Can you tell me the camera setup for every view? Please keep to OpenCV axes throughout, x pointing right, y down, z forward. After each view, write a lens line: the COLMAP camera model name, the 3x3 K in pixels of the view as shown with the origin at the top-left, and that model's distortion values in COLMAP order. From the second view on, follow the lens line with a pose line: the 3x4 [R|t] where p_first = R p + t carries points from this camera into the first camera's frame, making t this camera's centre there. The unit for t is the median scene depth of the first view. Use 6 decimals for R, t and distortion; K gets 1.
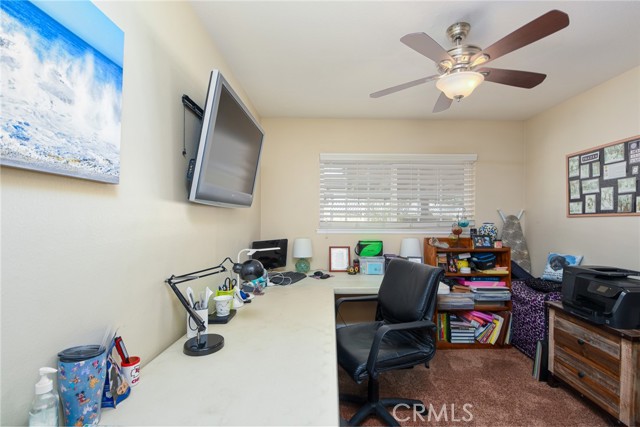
lens RADIAL K [[283.1, 0, 331.4], [0, 283.1, 213.5], [0, 0, 1]] dist [0.015507, -0.009860]
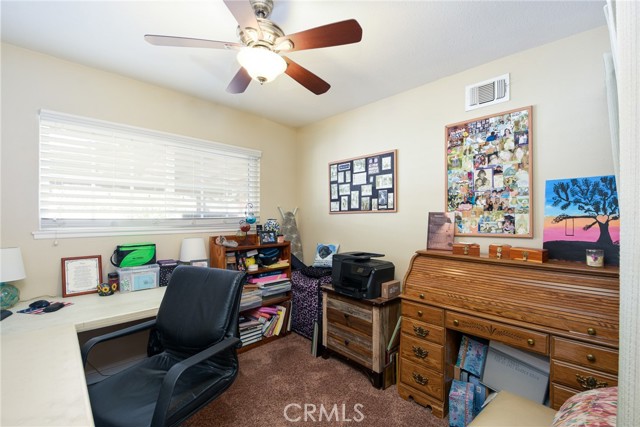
lens RADIAL K [[283.1, 0, 326.6], [0, 283.1, 218.2], [0, 0, 1]] dist [0.015507, -0.009860]
pose [[0.725293, -0.007558, 0.688399, -0.017148], [-0.011589, 0.999664, 0.023186, 0.003980], [-0.688343, -0.024794, 0.724962, 0.138530]]
